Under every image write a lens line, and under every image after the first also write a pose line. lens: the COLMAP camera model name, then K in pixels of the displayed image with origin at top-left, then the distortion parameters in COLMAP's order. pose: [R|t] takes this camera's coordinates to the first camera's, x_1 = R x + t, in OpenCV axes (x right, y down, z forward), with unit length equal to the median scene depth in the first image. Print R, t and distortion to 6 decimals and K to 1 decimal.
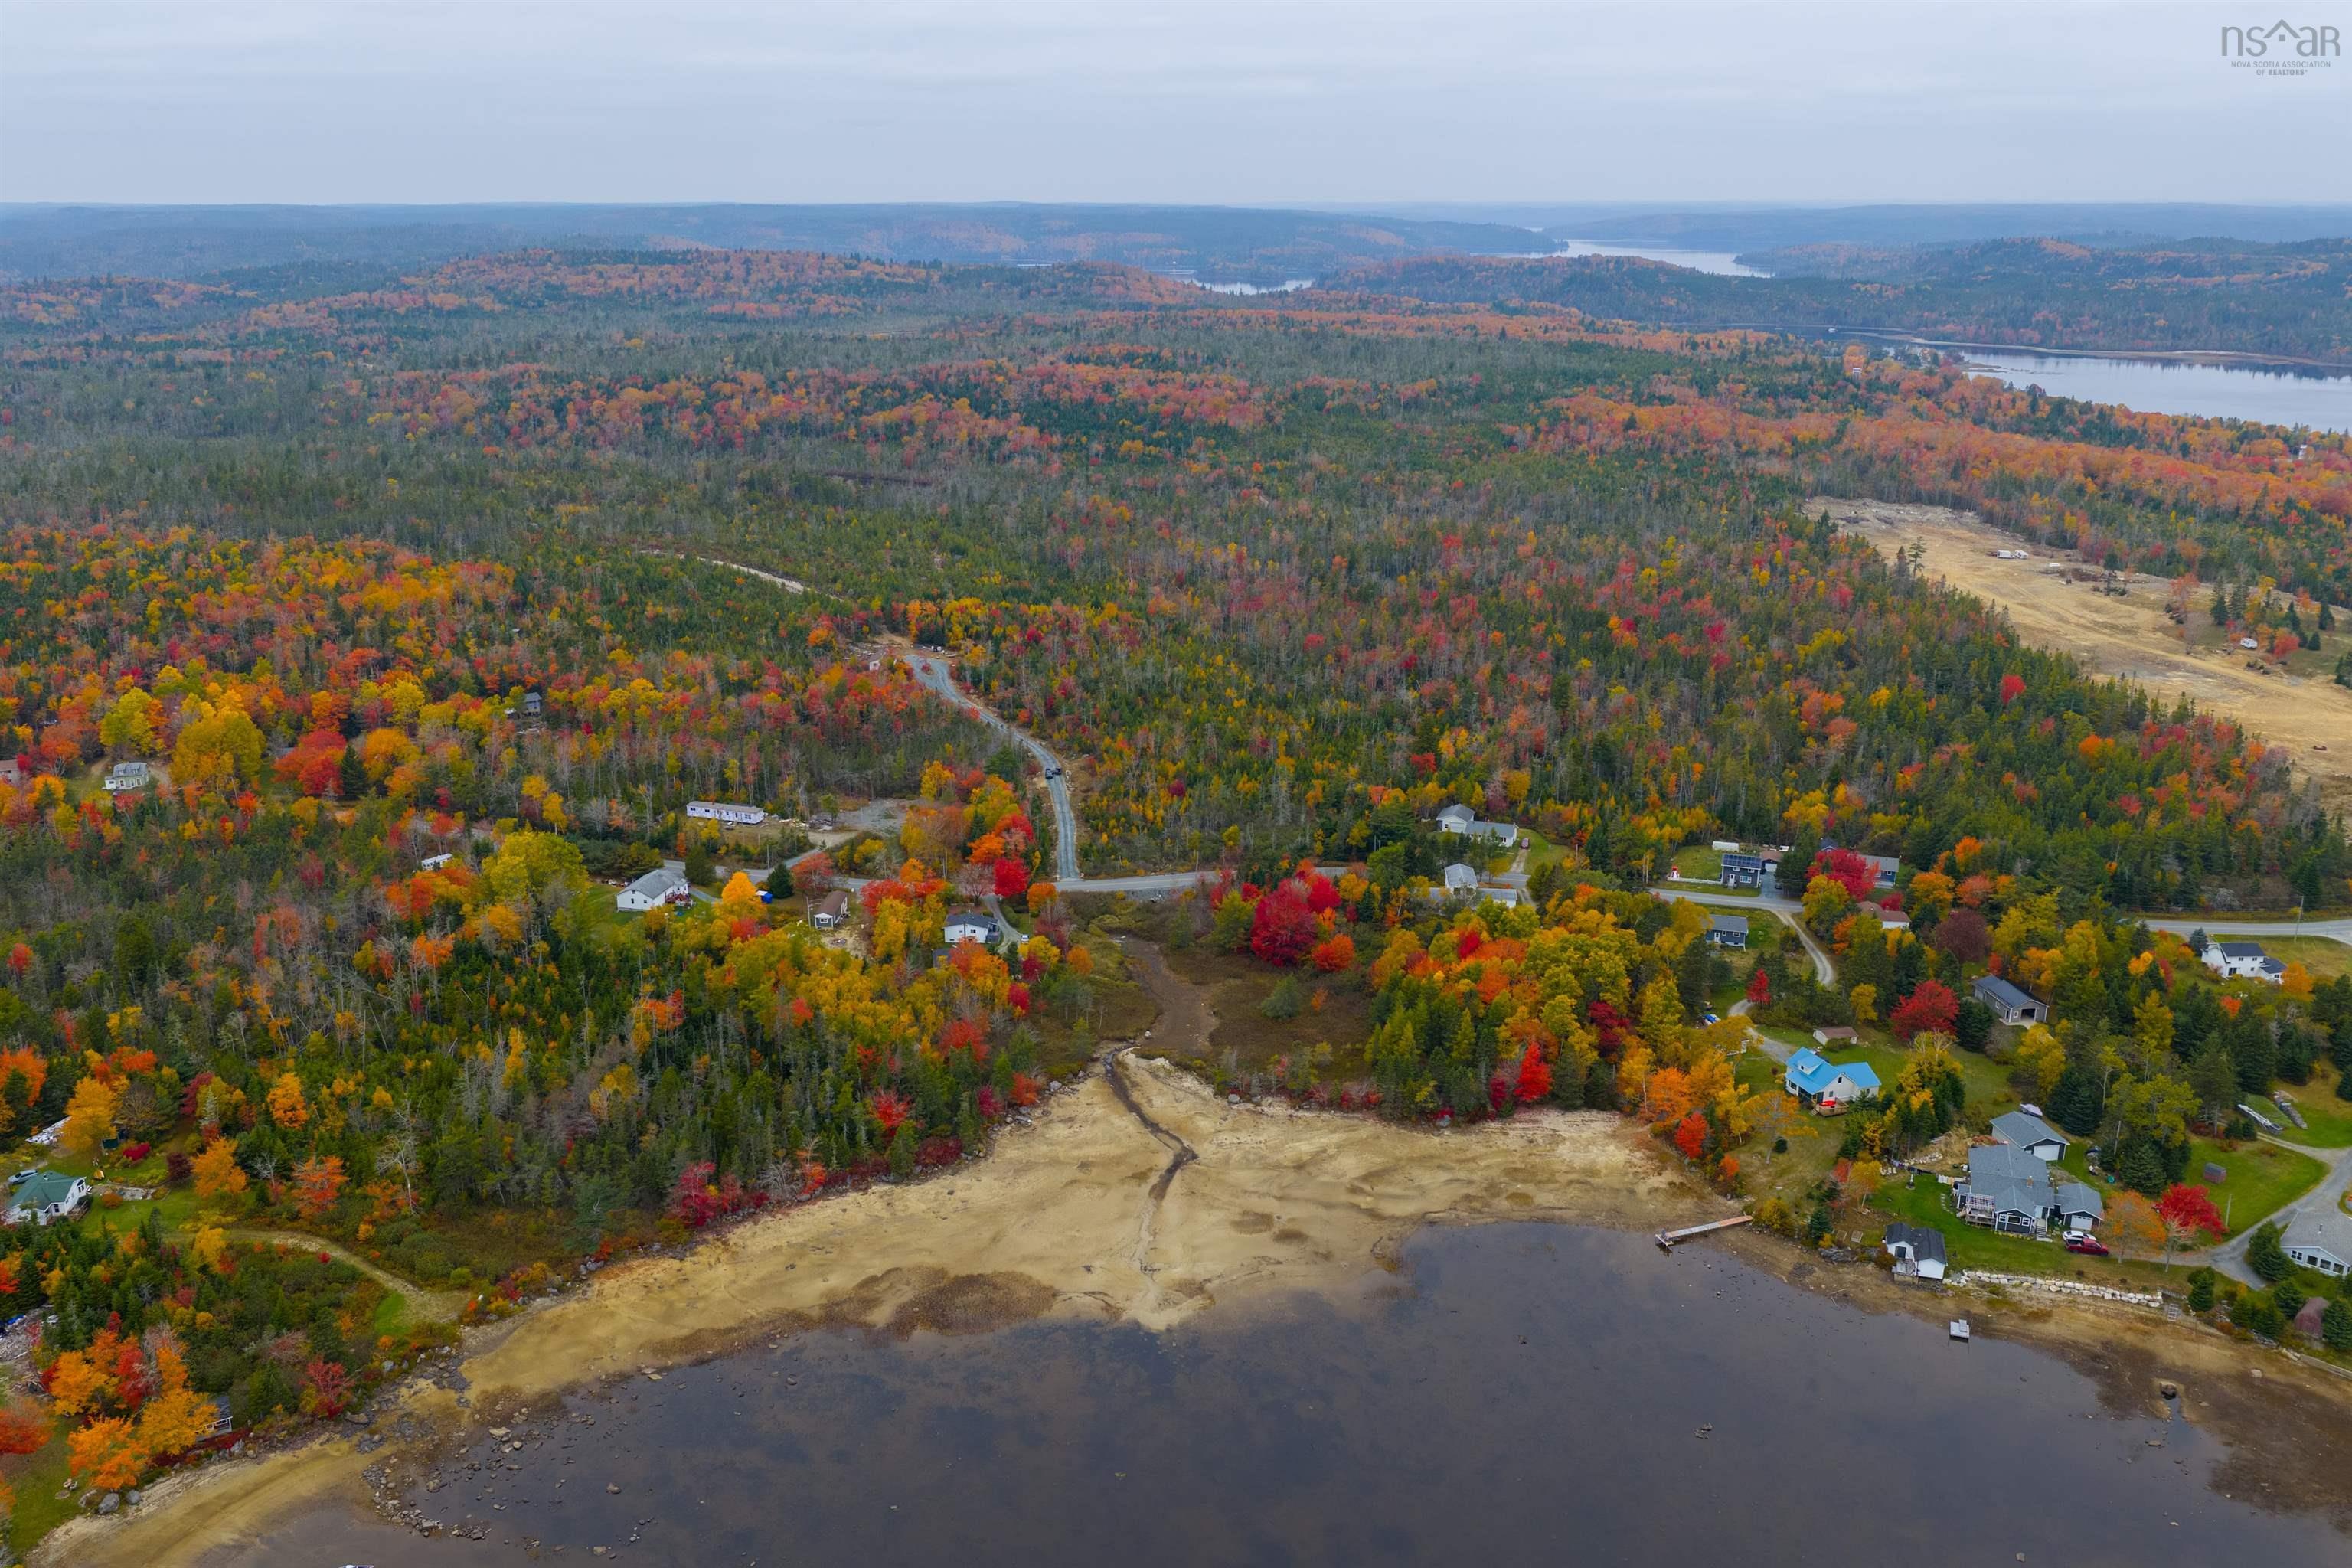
lens RADIAL K [[1880.2, 0, 1180.4], [0, 1880.2, 788.1], [0, 0, 1]] dist [-0.004126, -0.013901]
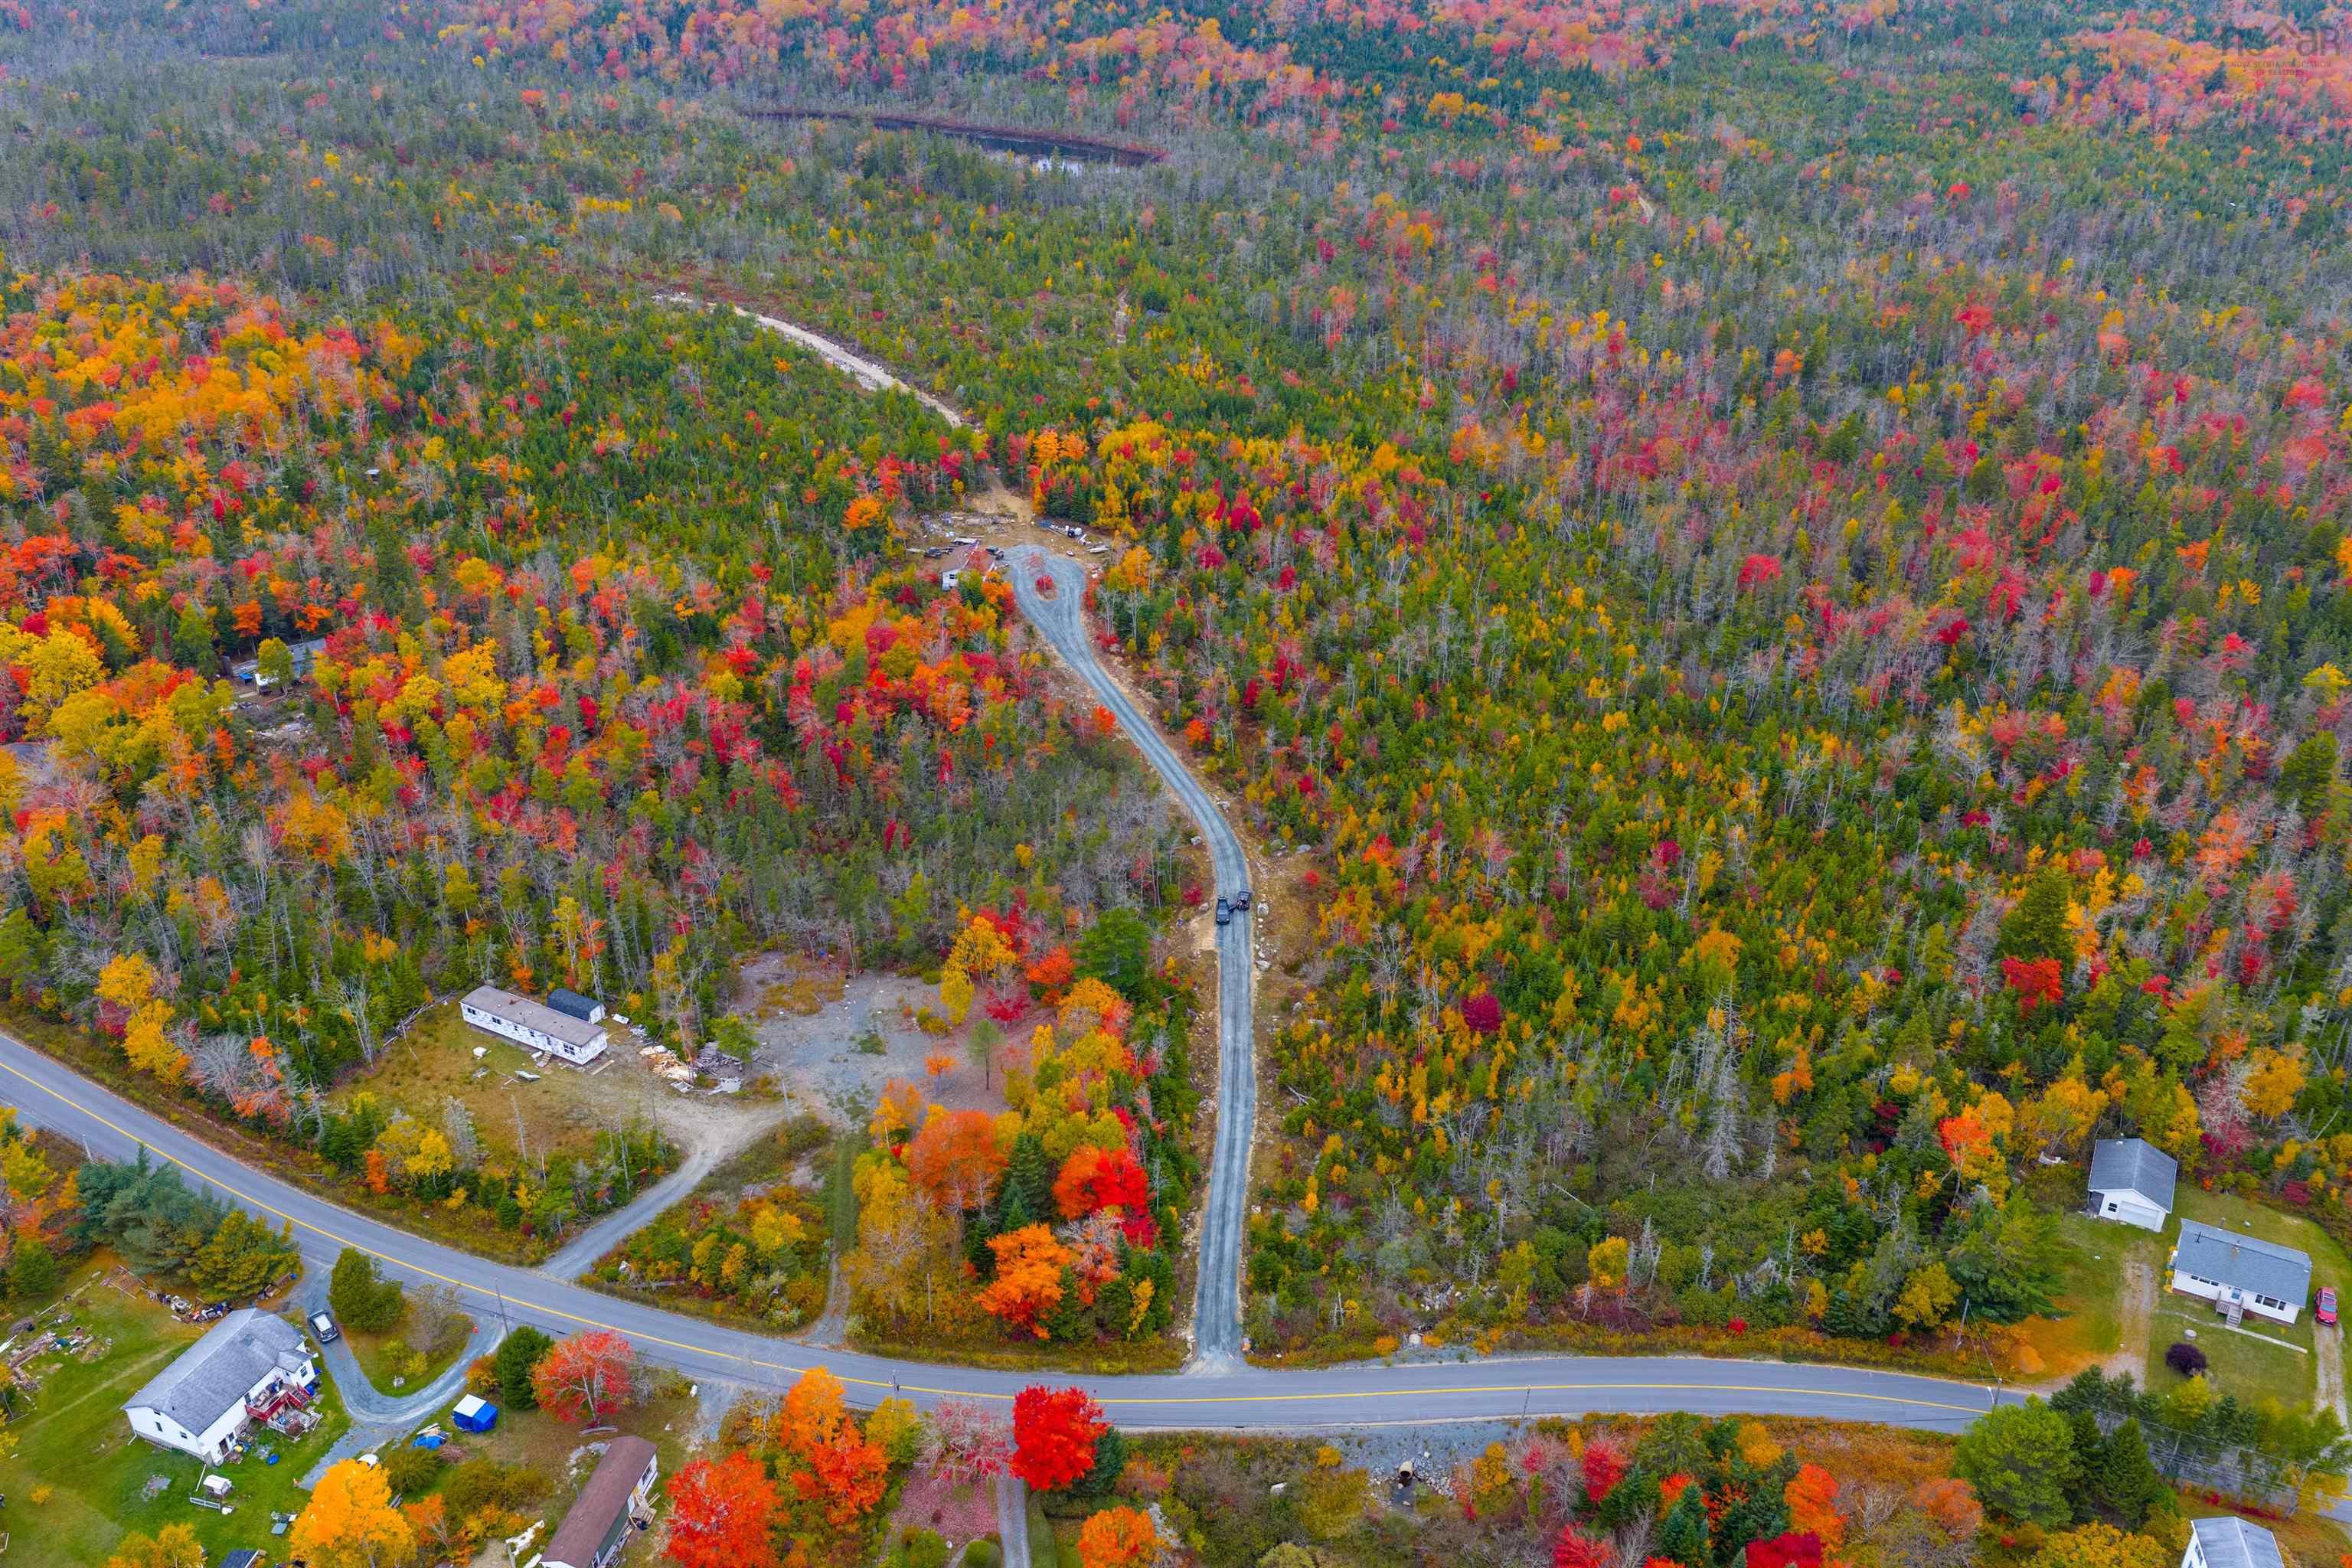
lens RADIAL K [[1915.3, 0, 1164.7], [0, 1915.3, 781.0], [0, 0, 1]] dist [-0.000434, -0.018432]
pose [[0.986585, 0.074103, -0.145462, -0.009359], [-0.044809, 0.979740, 0.195195, -0.091434], [0.156980, -0.186058, 0.969917, 0.338043]]
